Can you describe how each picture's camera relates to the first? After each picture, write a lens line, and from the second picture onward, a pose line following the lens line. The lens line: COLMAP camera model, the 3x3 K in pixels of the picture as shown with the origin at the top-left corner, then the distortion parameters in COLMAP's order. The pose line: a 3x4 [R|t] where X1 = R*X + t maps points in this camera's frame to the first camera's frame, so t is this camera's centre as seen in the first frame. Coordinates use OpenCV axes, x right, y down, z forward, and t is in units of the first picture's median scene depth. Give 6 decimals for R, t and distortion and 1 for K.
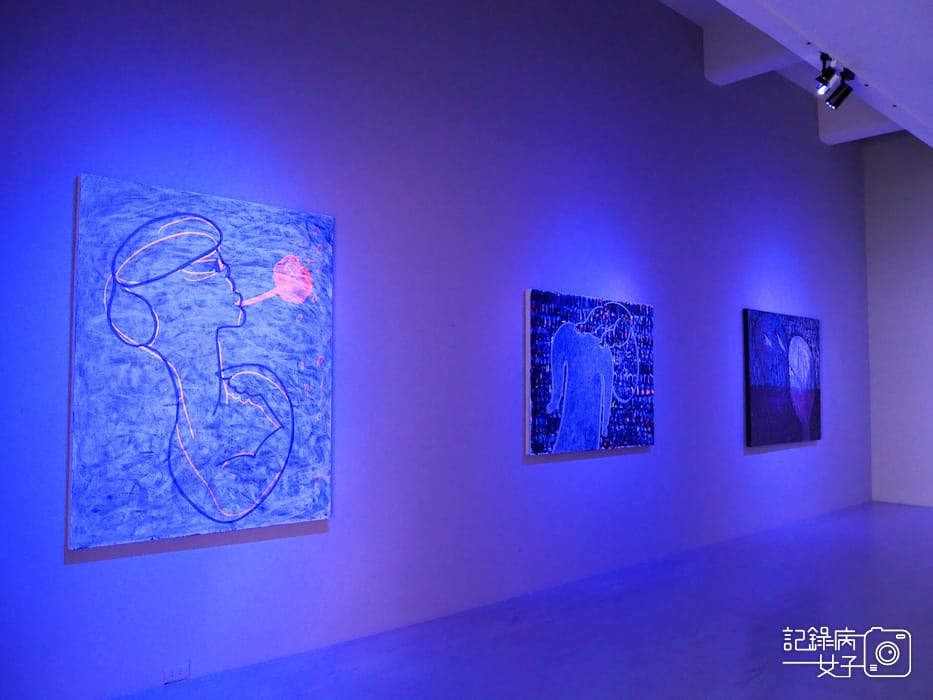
lens RADIAL K [[784.0, 0, 463.4], [0, 784.0, 346.4], [0, 0, 1]] dist [-0.057591, 0.026113]
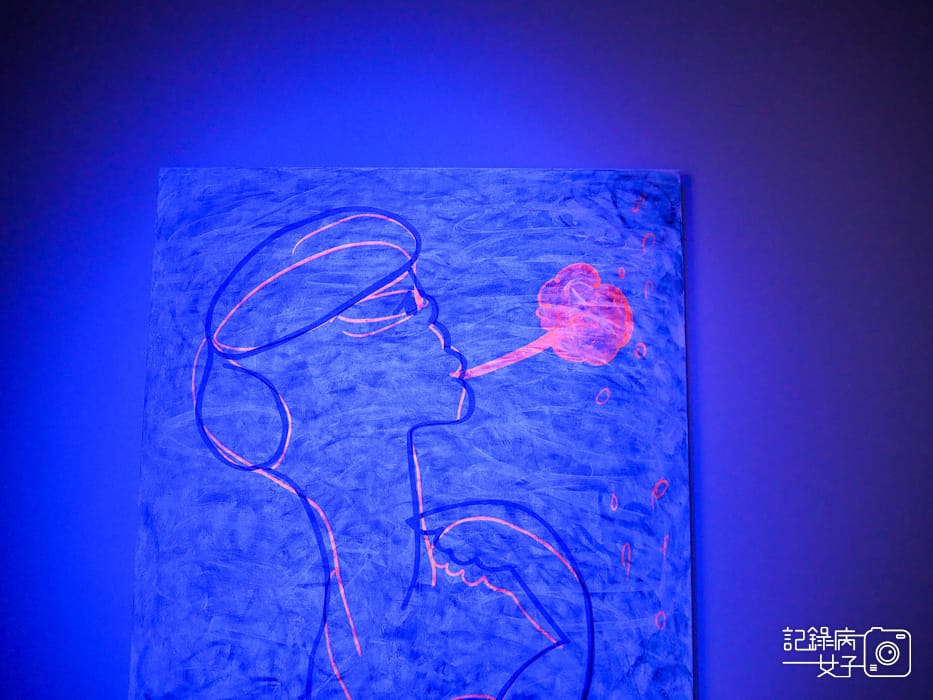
lens RADIAL K [[784.0, 0, 463.4], [0, 784.0, 346.4], [0, 0, 1]] dist [-0.057591, 0.026113]
pose [[0.725813, -0.087578, -0.682294, 0.048682], [0.029531, 0.994915, -0.096291, -0.025687], [0.687258, 0.049741, 0.724709, 0.660468]]
